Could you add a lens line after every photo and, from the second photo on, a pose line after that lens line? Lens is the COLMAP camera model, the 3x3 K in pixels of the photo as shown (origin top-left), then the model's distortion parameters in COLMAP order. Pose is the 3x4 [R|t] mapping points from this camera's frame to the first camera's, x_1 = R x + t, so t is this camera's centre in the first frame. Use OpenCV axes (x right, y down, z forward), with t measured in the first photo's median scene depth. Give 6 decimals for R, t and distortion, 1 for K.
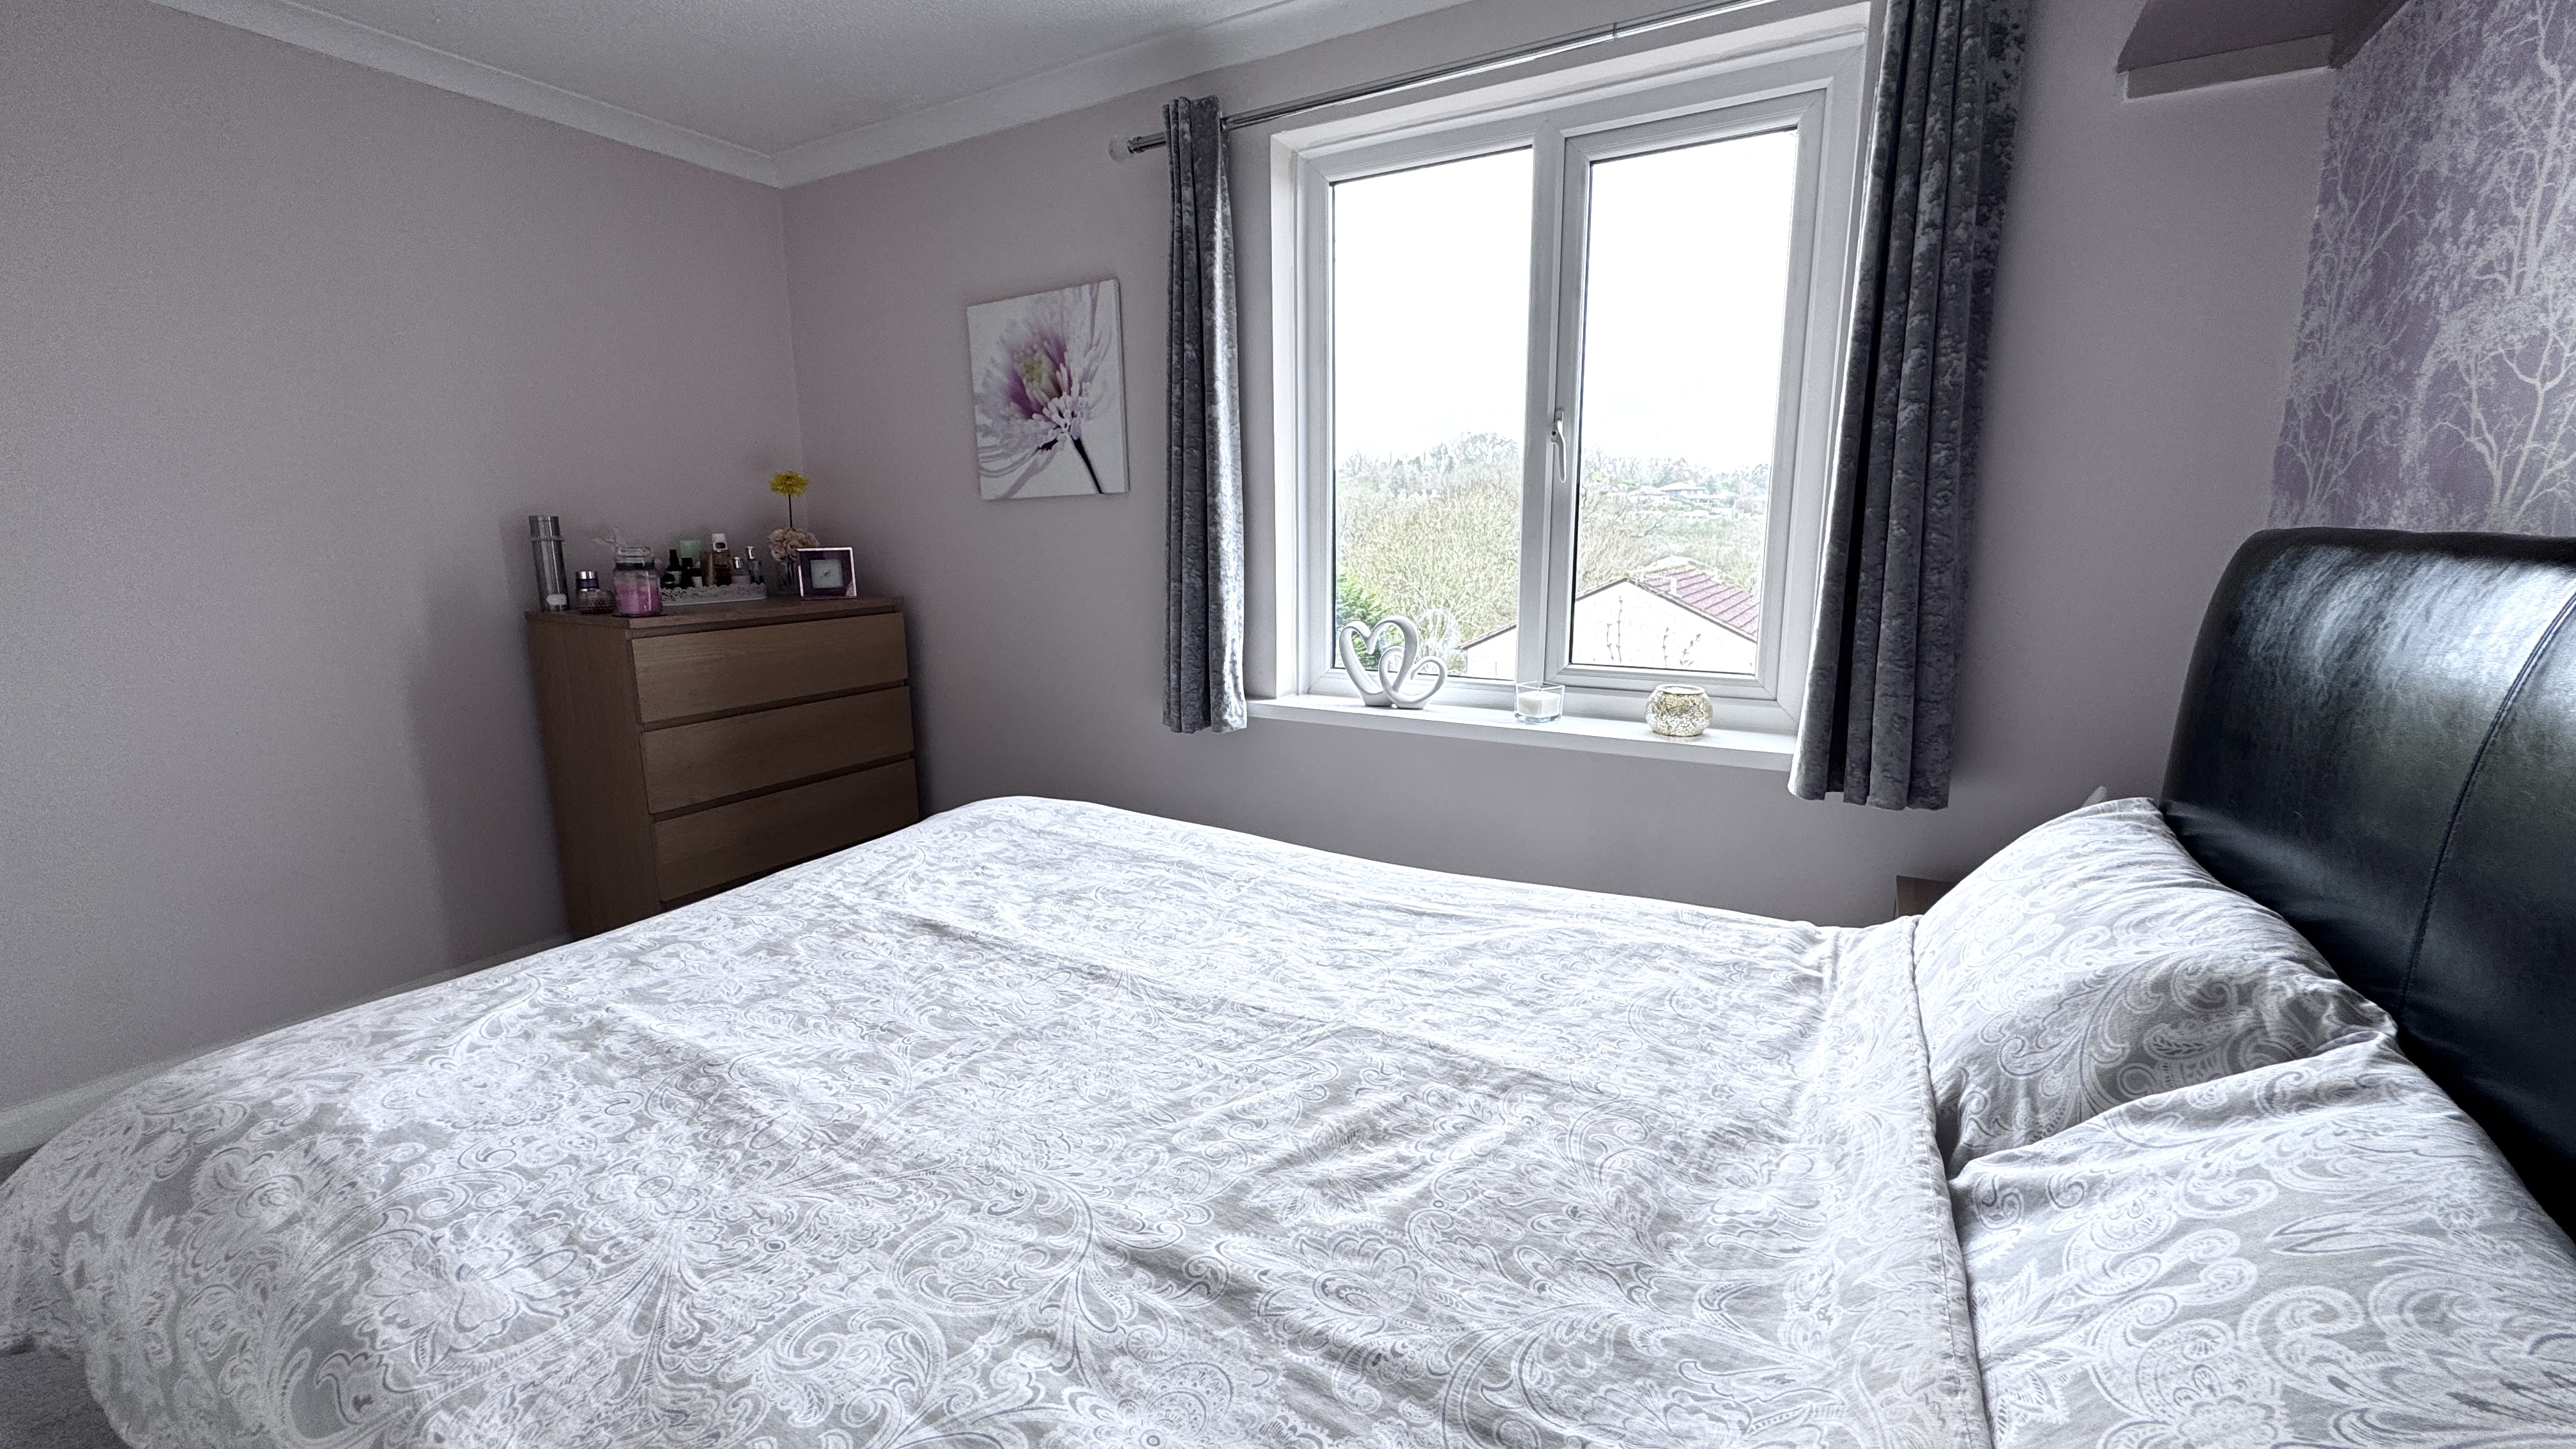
lens RADIAL K [[1028.3, 0, 1292.7], [0, 1028.3, 721.0], [0, 0, 1]] dist [-0.003408, 0.000464]
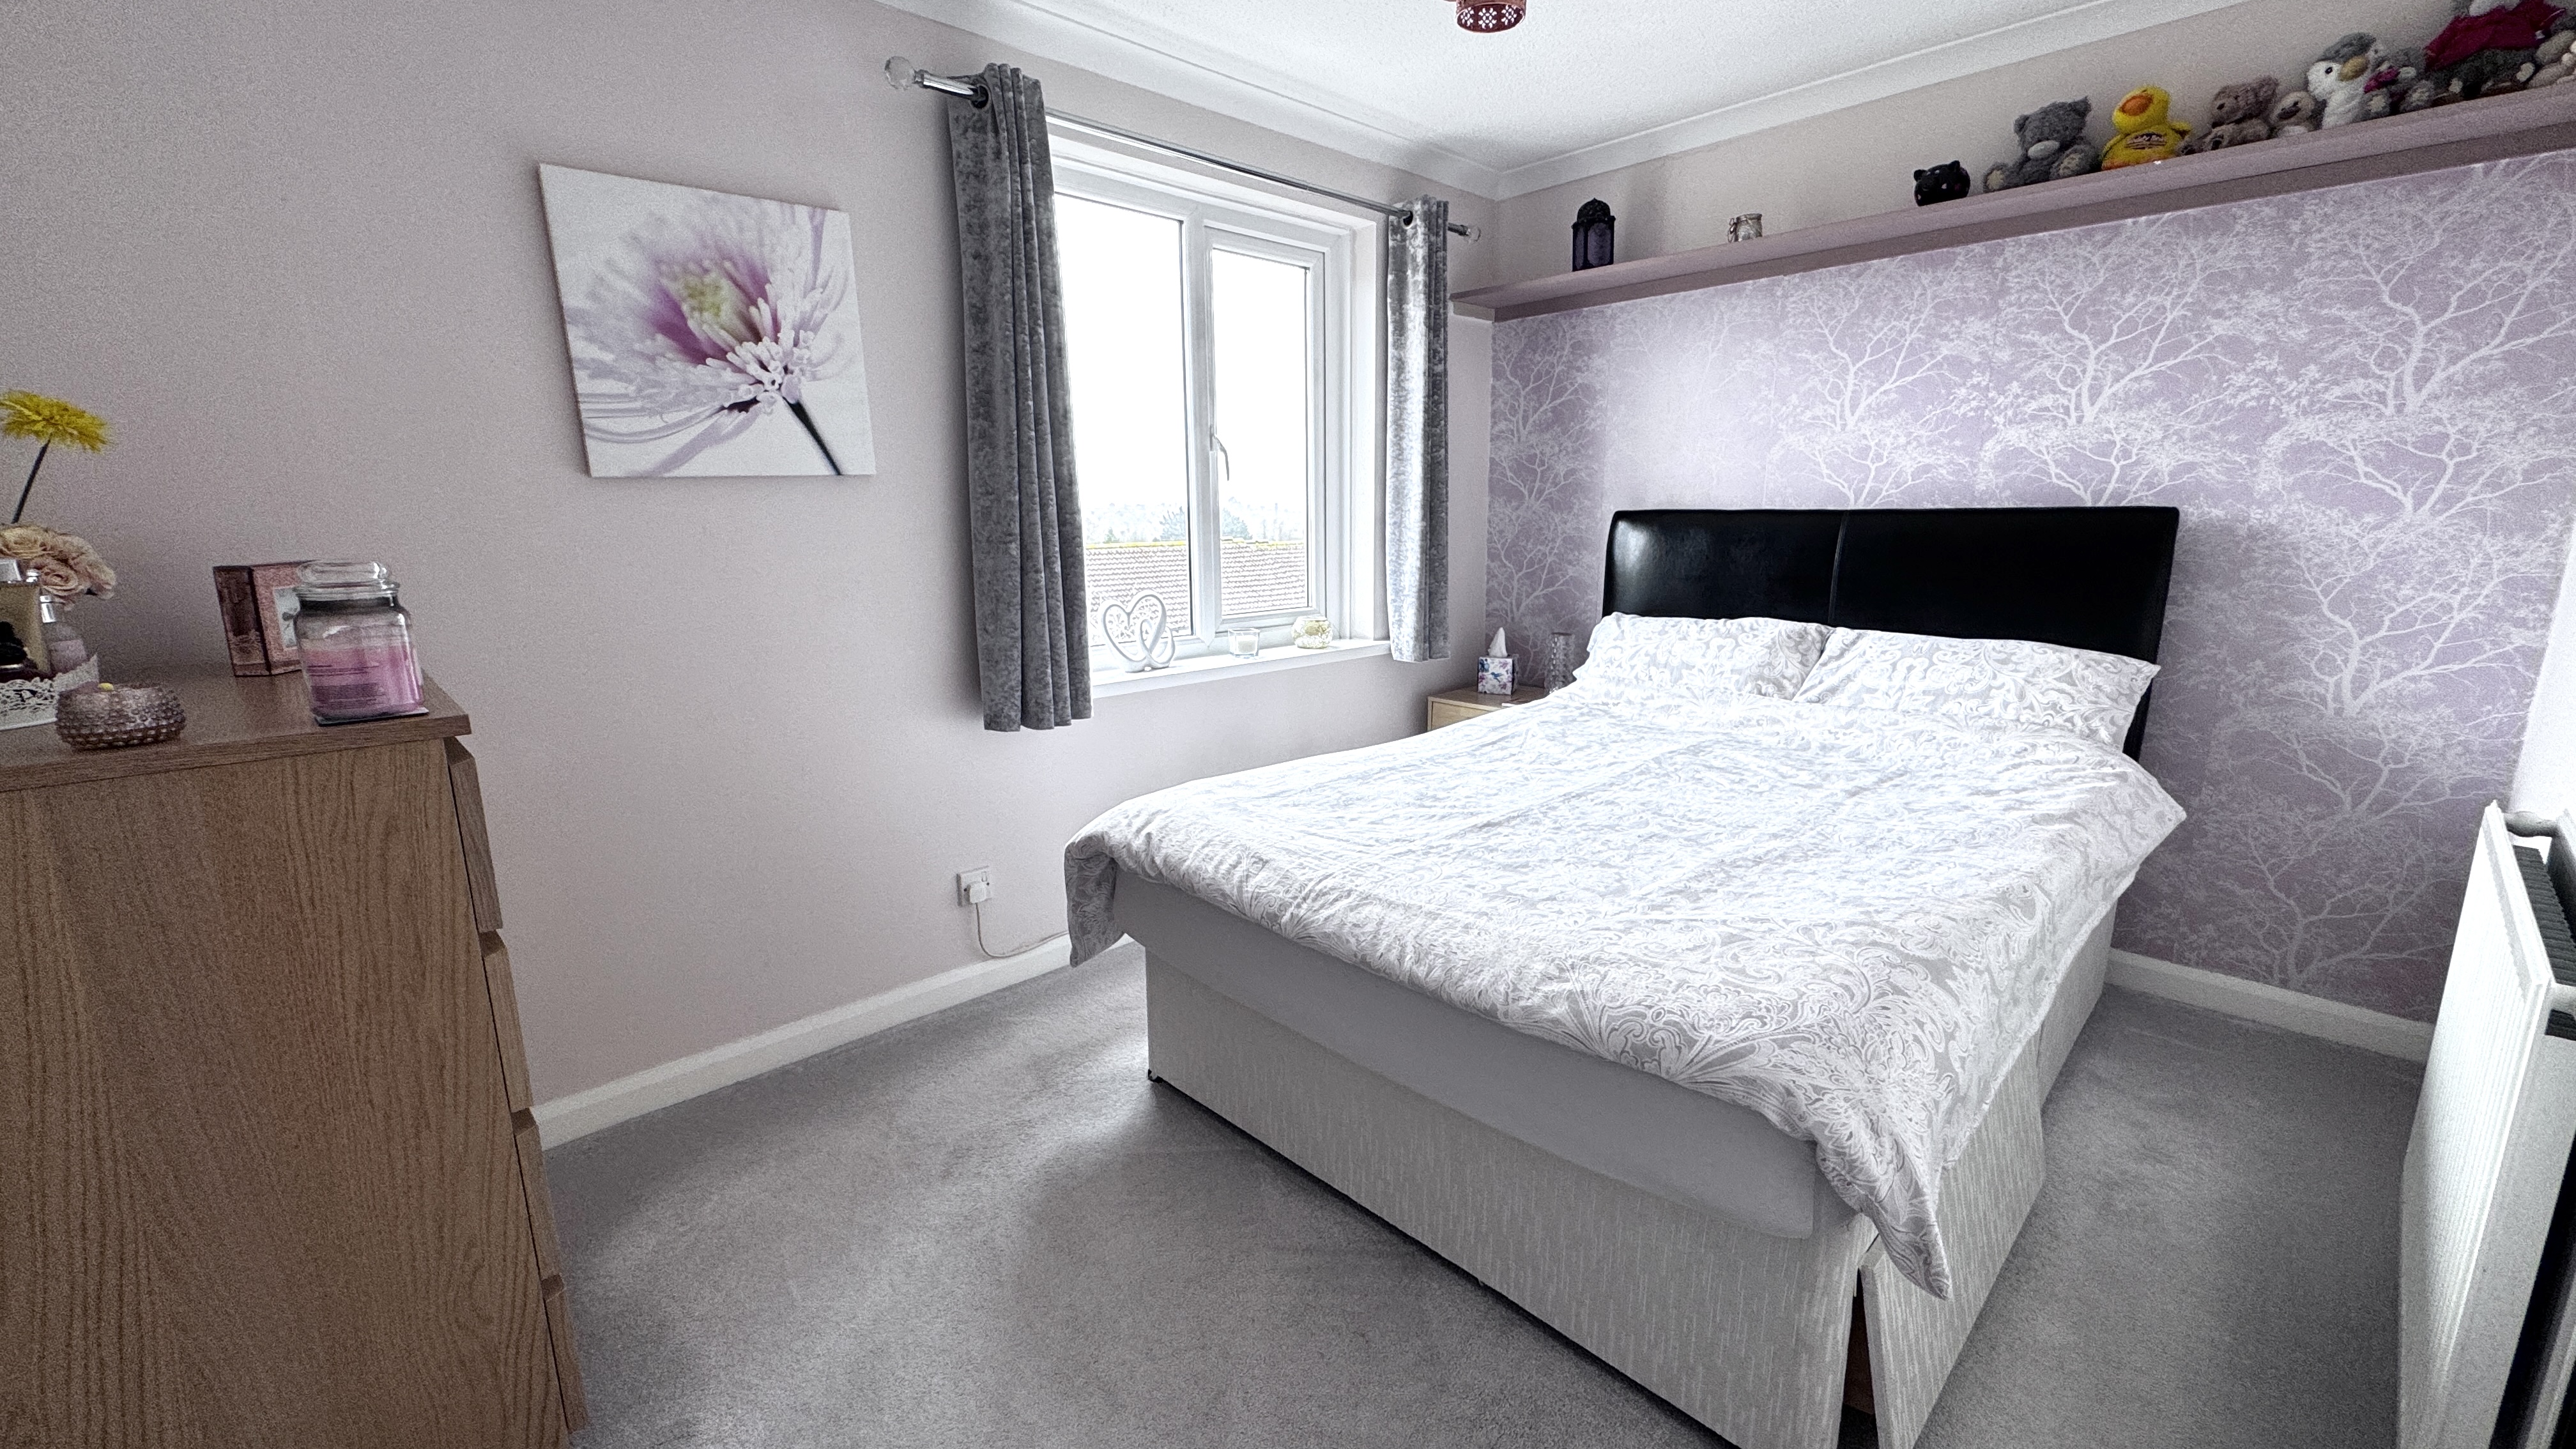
lens RADIAL K [[1028.3, 0, 1287.8], [0, 1028.3, 722.2], [0, 0, 1]] dist [-0.003408, 0.000464]
pose [[0.287535, -0.191137, 0.938504, -1.522525], [0.189970, 0.971798, 0.139716, -0.140324], [-0.938741, 0.138115, 0.315736, 0.782990]]
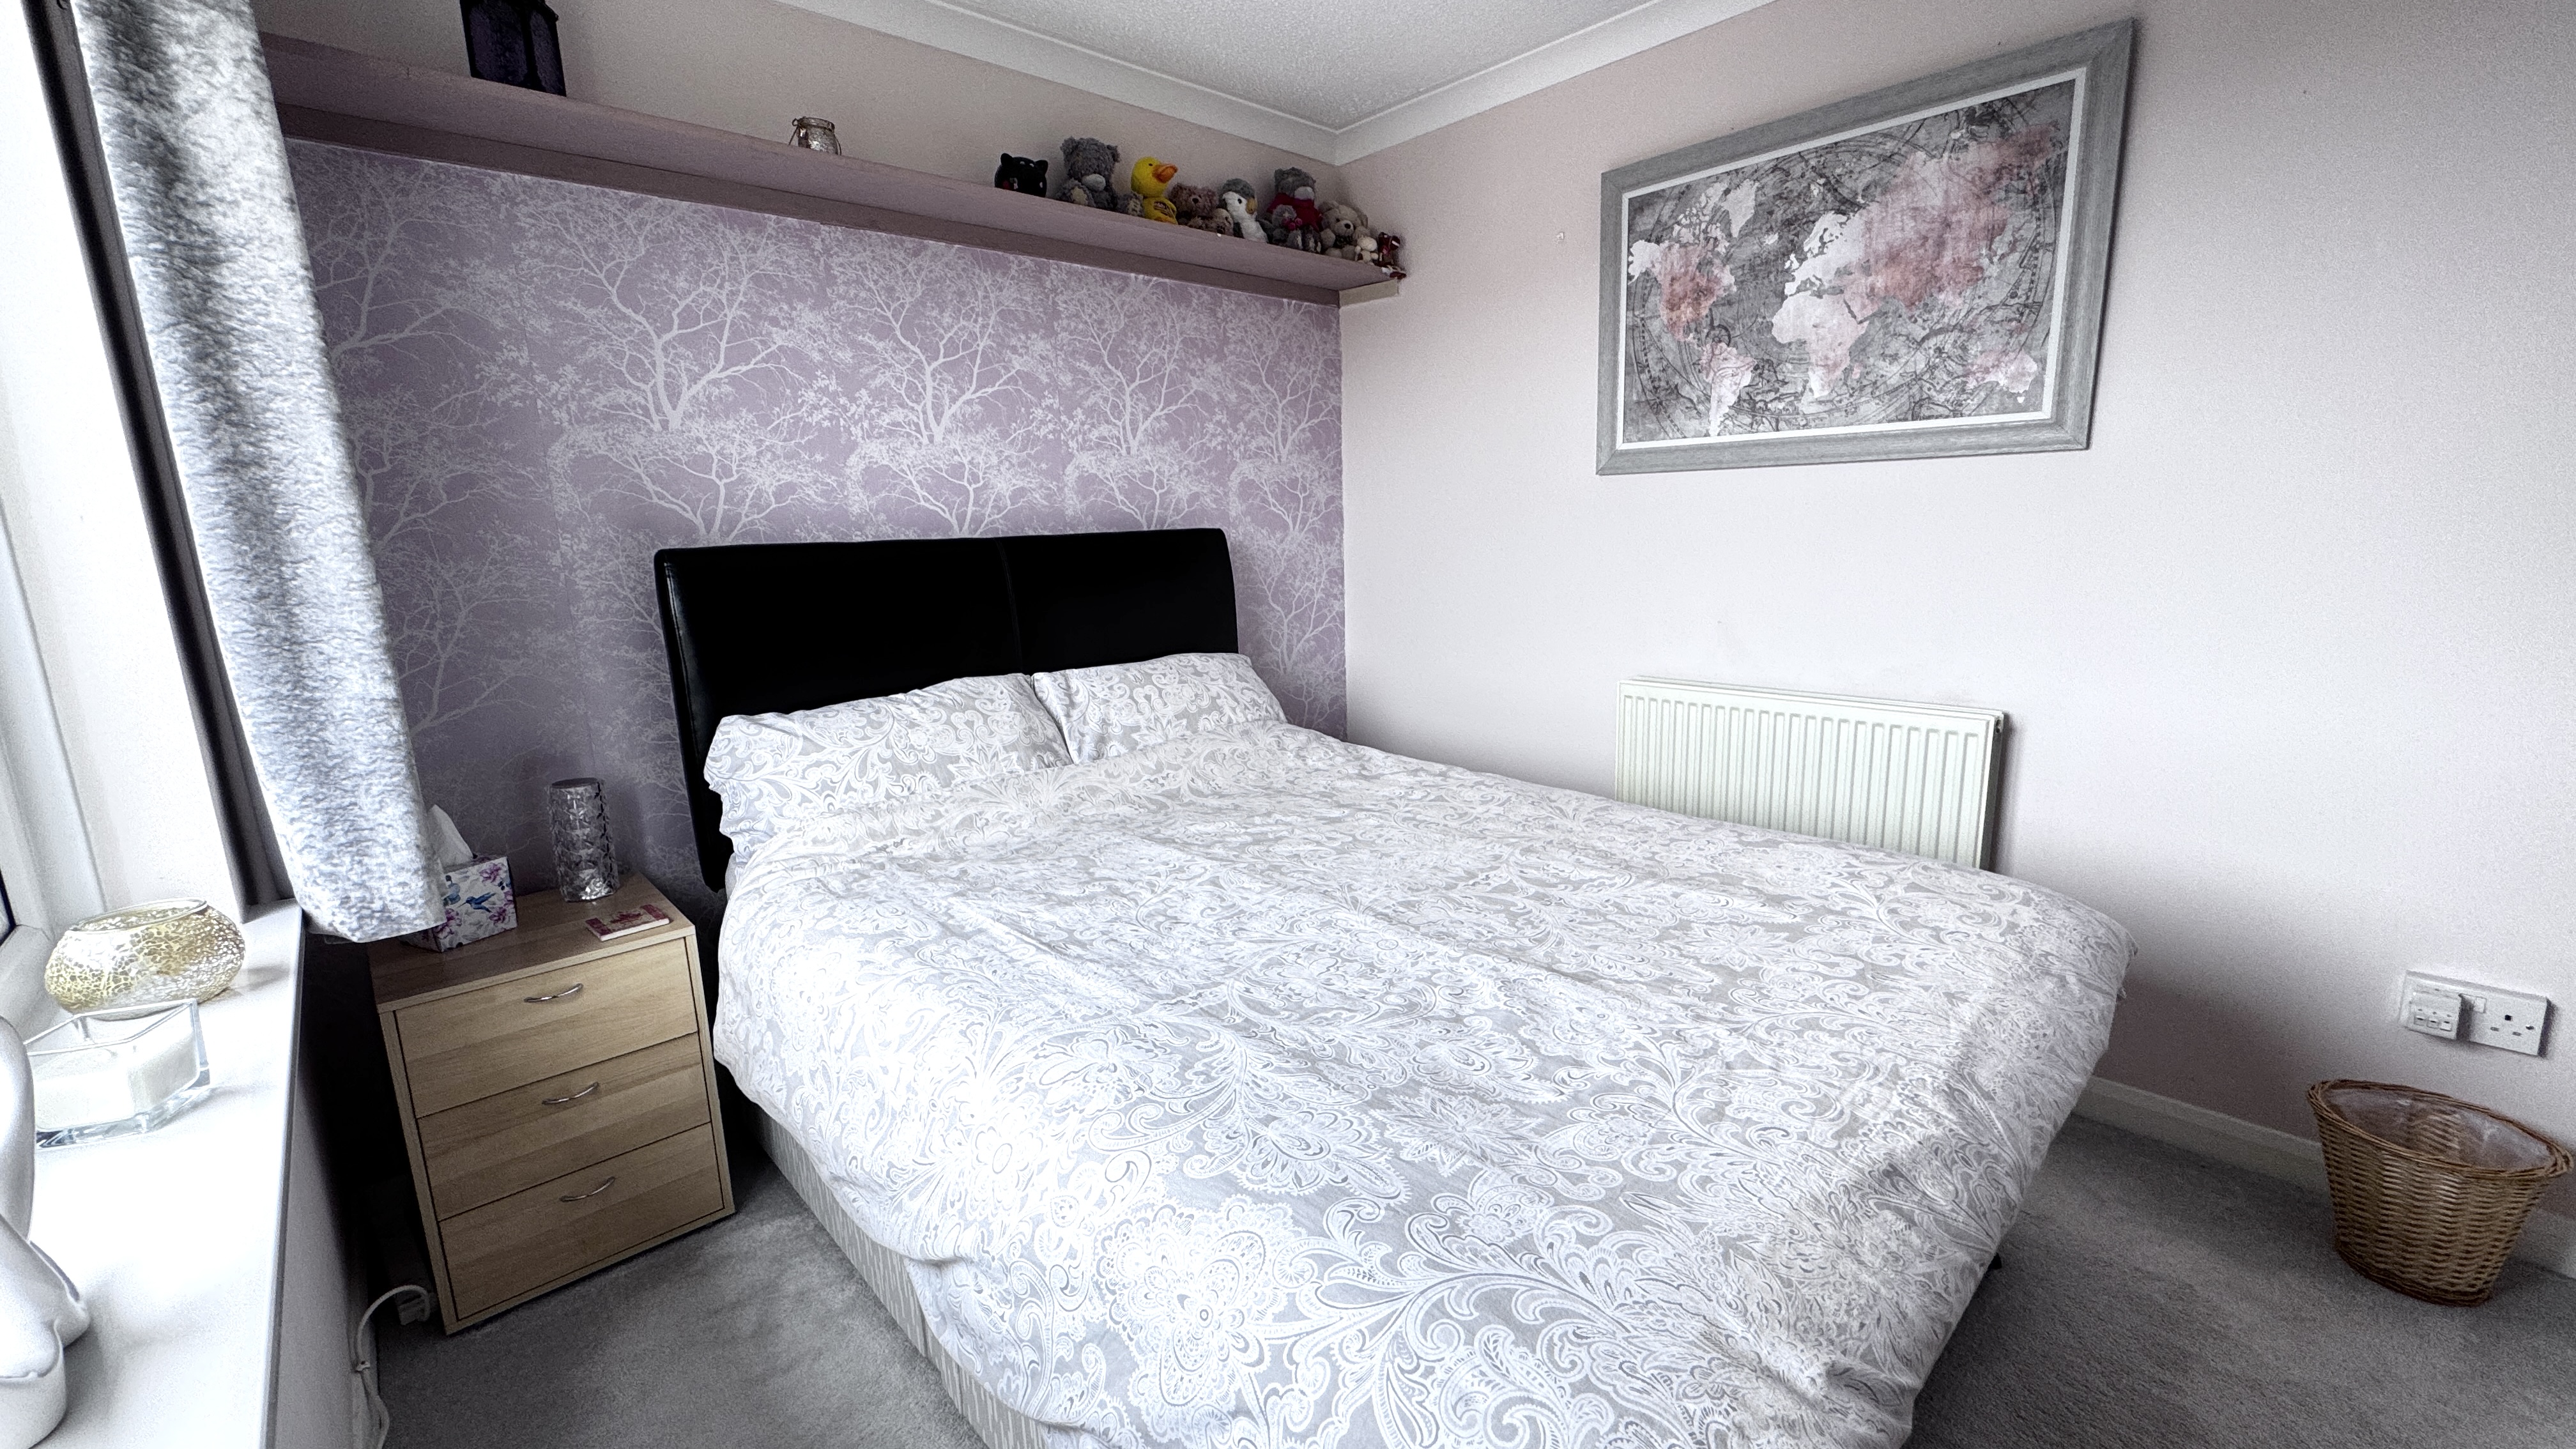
lens RADIAL K [[1028.3, 0, 1288.1], [0, 1028.3, 722.7], [0, 0, 1]] dist [-0.003408, 0.000464]
pose [[-0.953661, -0.023859, 0.299937, -0.367030], [0.091881, 0.926143, 0.365811, -0.325521], [-0.286513, 0.376418, -0.881034, 1.689270]]
